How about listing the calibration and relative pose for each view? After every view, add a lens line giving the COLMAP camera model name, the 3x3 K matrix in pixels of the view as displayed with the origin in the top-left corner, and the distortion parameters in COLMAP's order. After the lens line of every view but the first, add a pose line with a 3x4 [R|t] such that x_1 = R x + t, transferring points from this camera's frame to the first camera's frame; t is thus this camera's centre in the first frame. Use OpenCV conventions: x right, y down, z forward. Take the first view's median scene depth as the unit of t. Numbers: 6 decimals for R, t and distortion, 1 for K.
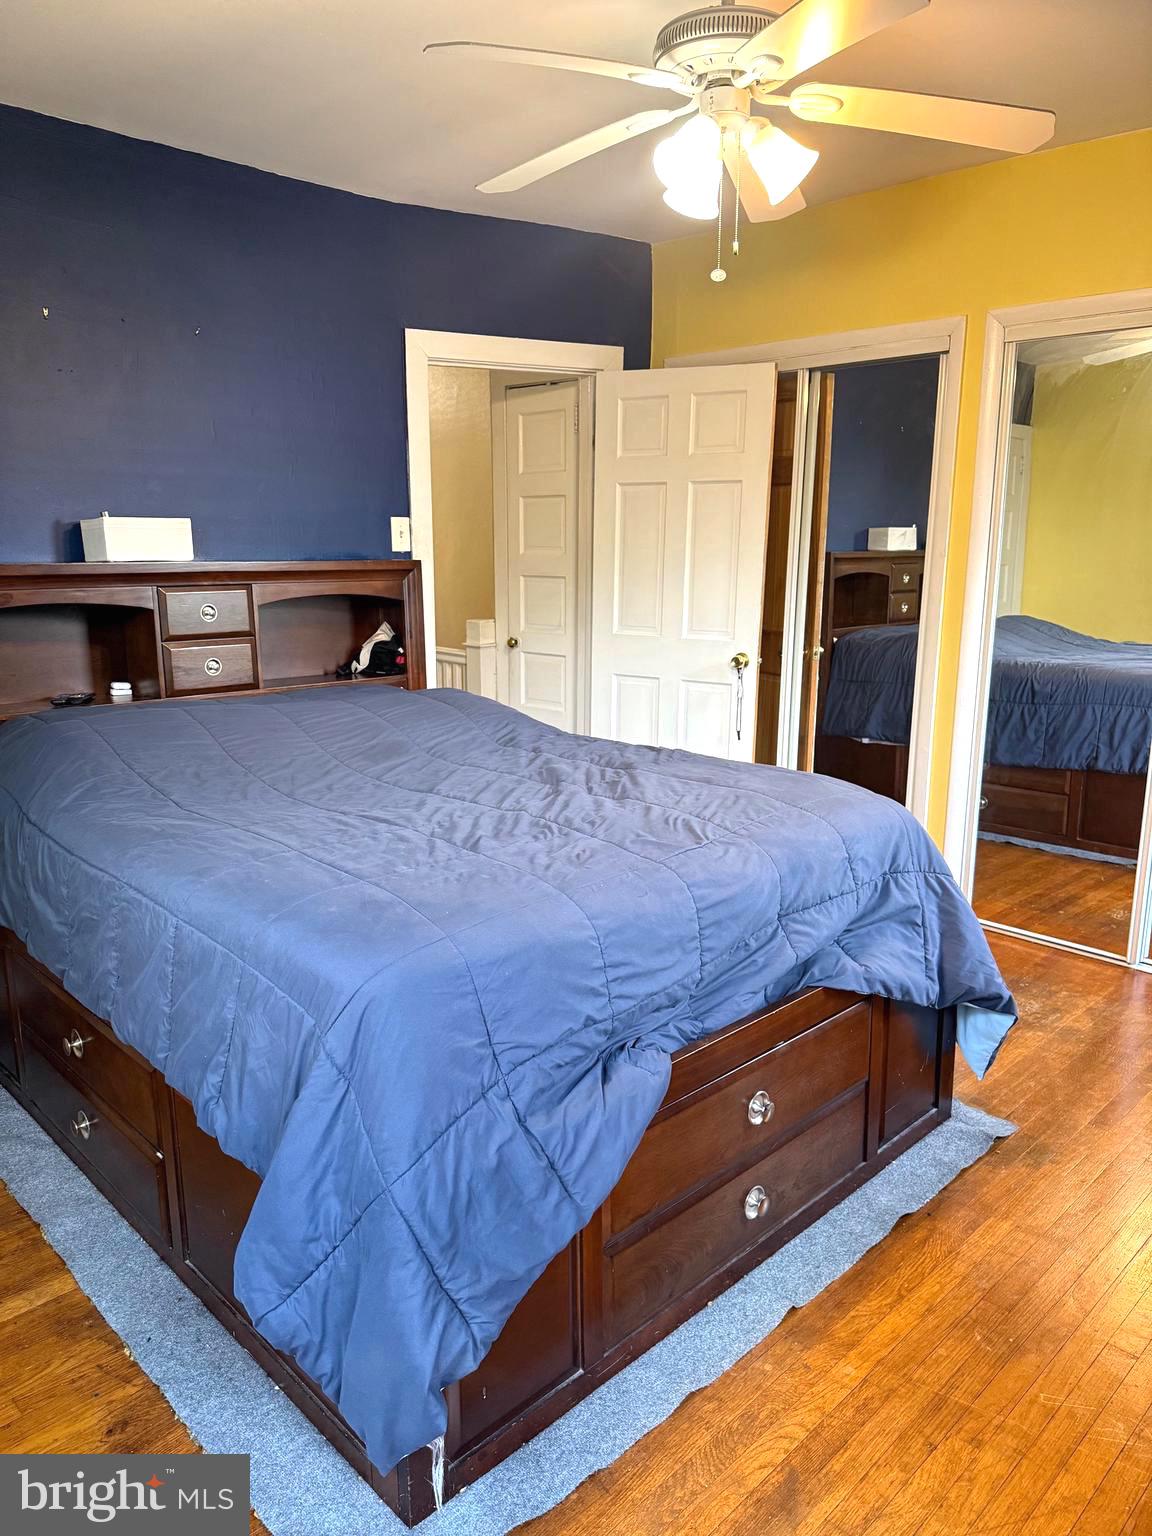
lens RADIAL K [[1080.9, 0, 592.0], [0, 1080.9, 772.9], [0, 0, 1]] dist [0.068238, -0.096633]
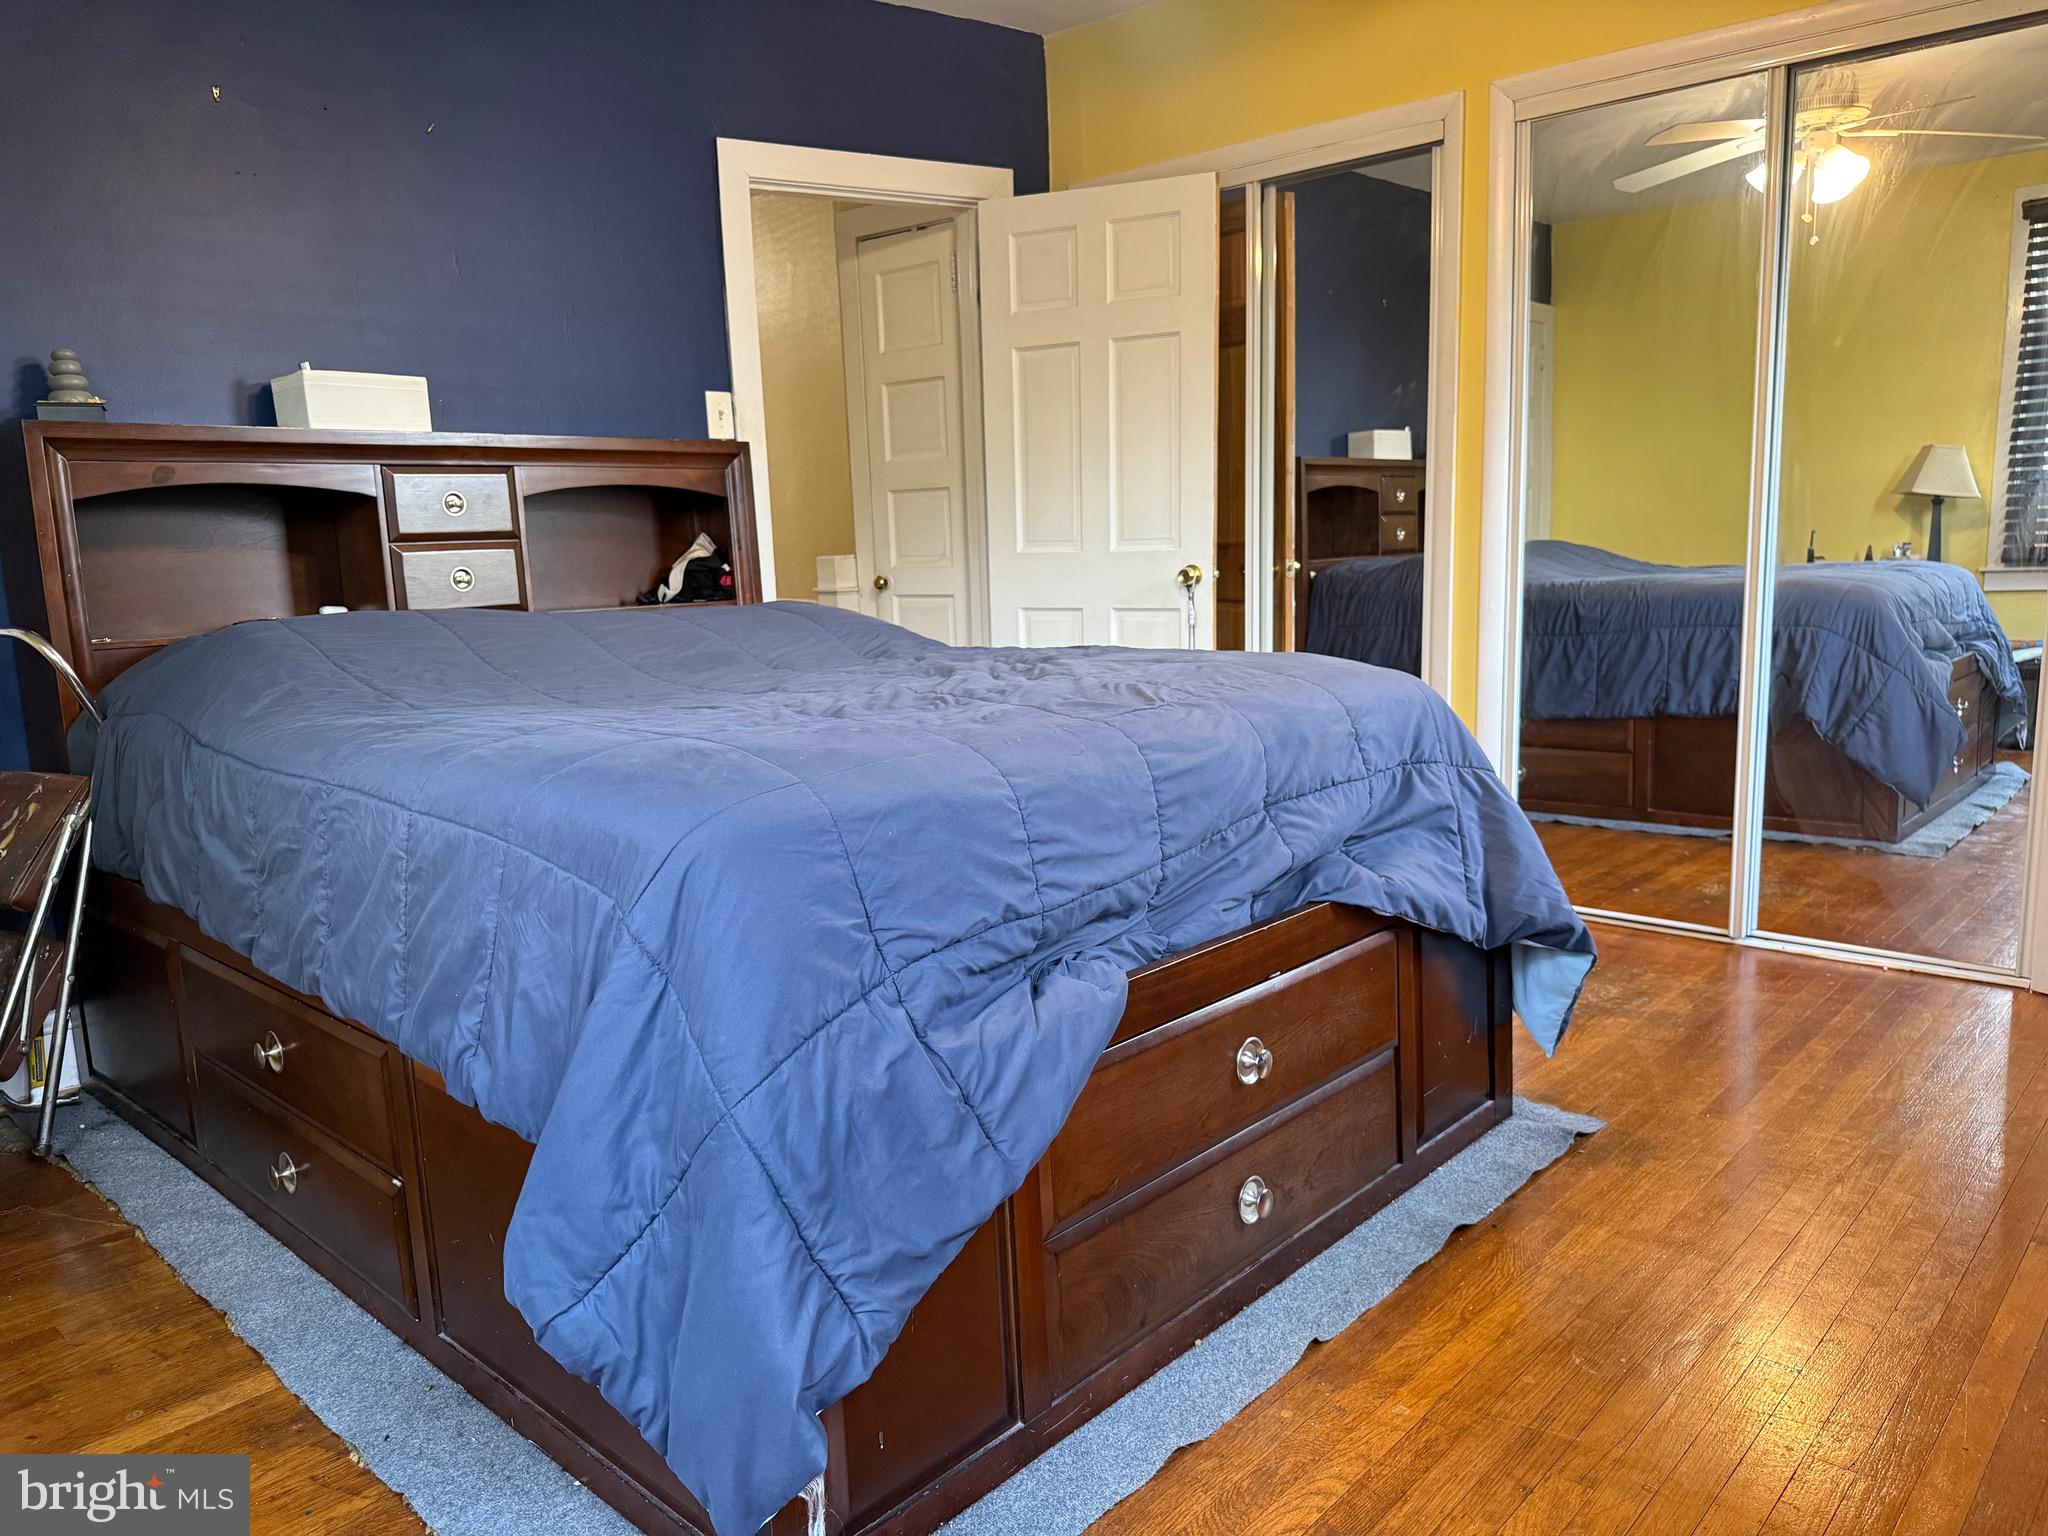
lens RADIAL K [[1441.1, 0, 1056.7], [0, 1441.1, 785.9], [0, 0, 1]] dist [0.068238, -0.096633]
pose [[0.998008, -0.044766, 0.044443, -0.007890], [0.046866, 0.997776, -0.047407, 0.150517], [-0.042222, 0.049395, 0.997886, 0.045373]]
